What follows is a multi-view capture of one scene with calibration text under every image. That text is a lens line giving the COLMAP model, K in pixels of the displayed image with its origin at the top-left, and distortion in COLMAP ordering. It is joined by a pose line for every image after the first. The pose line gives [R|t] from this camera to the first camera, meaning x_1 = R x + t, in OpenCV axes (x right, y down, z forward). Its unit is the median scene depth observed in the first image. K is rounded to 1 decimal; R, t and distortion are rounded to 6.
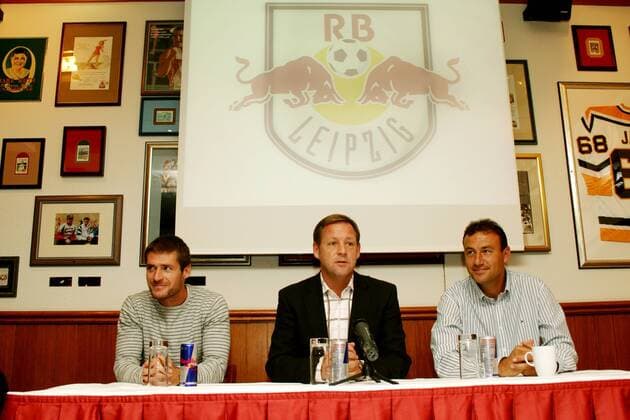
lens RADIAL K [[605.1, 0, 317.7], [0, 605.1, 231.7], [0, 0, 1]] dist [-0.082660, 0.003510]
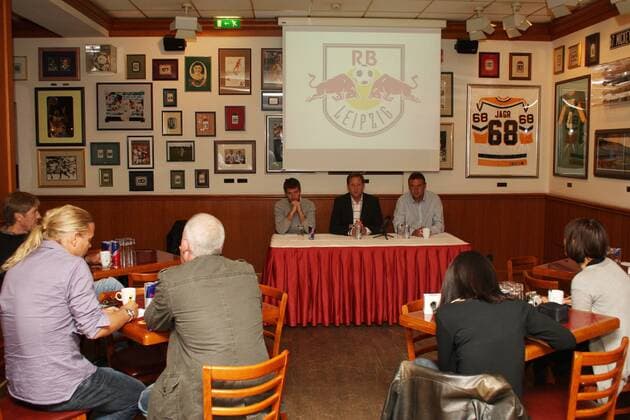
lens RADIAL K [[605.1, 0, 317.7], [0, 605.1, 231.7], [0, 0, 1]] dist [-0.082660, 0.003510]
pose [[0.999863, 0.016209, 0.003344, -0.103728], [-0.016394, 0.942391, 0.334113, -0.468740], [0.002264, -0.334122, 0.942527, -1.116378]]
